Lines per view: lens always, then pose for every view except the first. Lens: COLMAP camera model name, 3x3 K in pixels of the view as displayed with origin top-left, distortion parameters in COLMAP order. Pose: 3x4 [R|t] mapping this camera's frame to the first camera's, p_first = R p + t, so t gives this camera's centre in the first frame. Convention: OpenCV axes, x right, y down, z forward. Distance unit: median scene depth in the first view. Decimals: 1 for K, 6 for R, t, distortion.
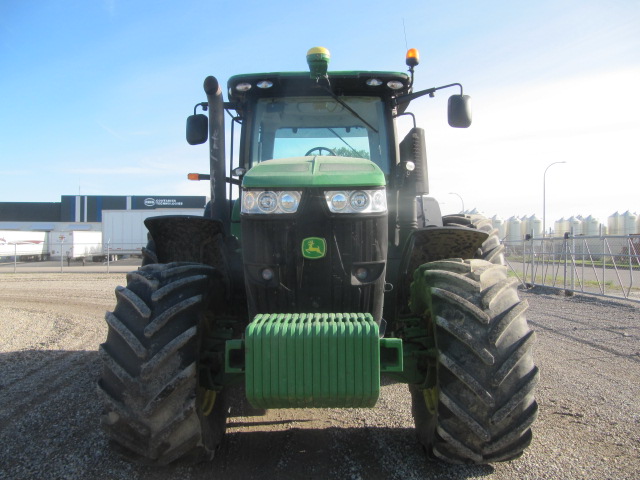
lens RADIAL K [[527.1, 0, 320.0], [0, 527.1, 240.0], [0, 0, 1]] dist [-0.049019, 0.014006]
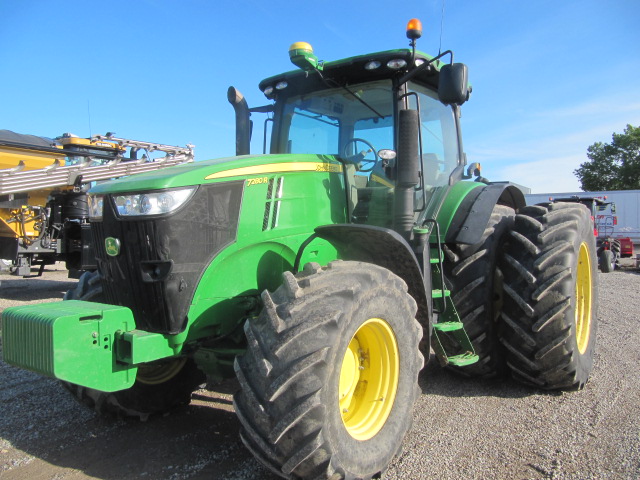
lens RADIAL K [[527.1, 0, 320.0], [0, 527.1, 240.0], [0, 0, 1]] dist [-0.049019, 0.014006]
pose [[0.822766, 0.015477, -0.568170, 0.558456], [-0.000597, 0.999652, 0.026366, -0.016625], [0.568380, -0.021354, 0.822489, 0.179201]]
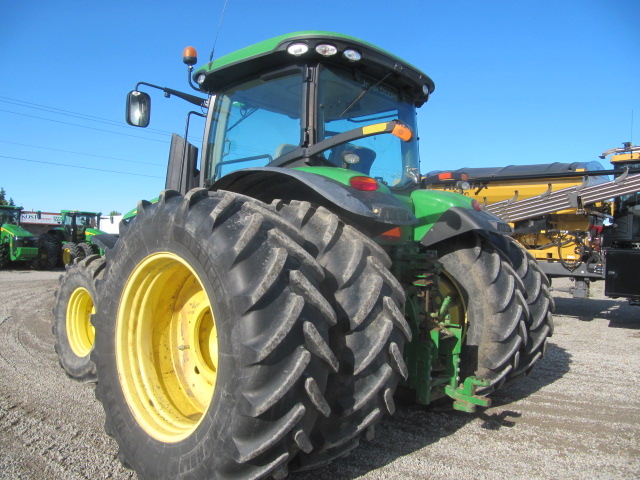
lens RADIAL K [[527.1, 0, 320.0], [0, 527.1, 240.0], [0, 0, 1]] dist [-0.049019, 0.014006]
pose [[-0.663623, -0.027583, -0.747558, 0.740378], [-0.019301, 0.999619, -0.019749, 0.008231], [0.747818, 0.001323, -0.663903, 1.847691]]
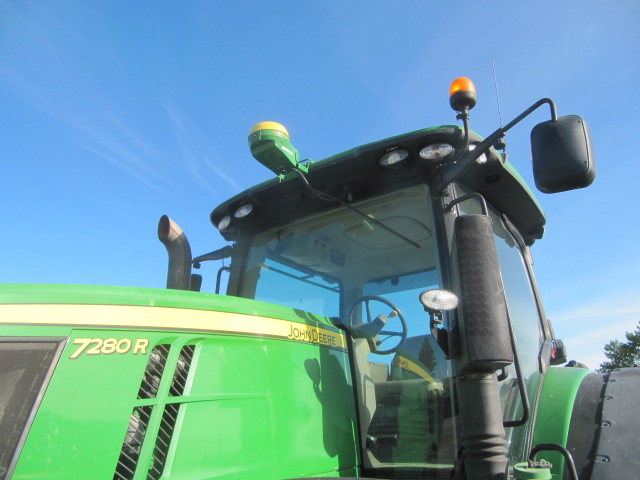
lens RADIAL K [[527.1, 0, 320.0], [0, 527.1, 240.0], [0, 0, 1]] dist [-0.049019, 0.014006]
pose [[0.816875, -0.210460, -0.537049, 0.311472], [0.008196, 0.935201, -0.354022, -0.034865], [0.576757, 0.284790, 0.765667, 0.573475]]
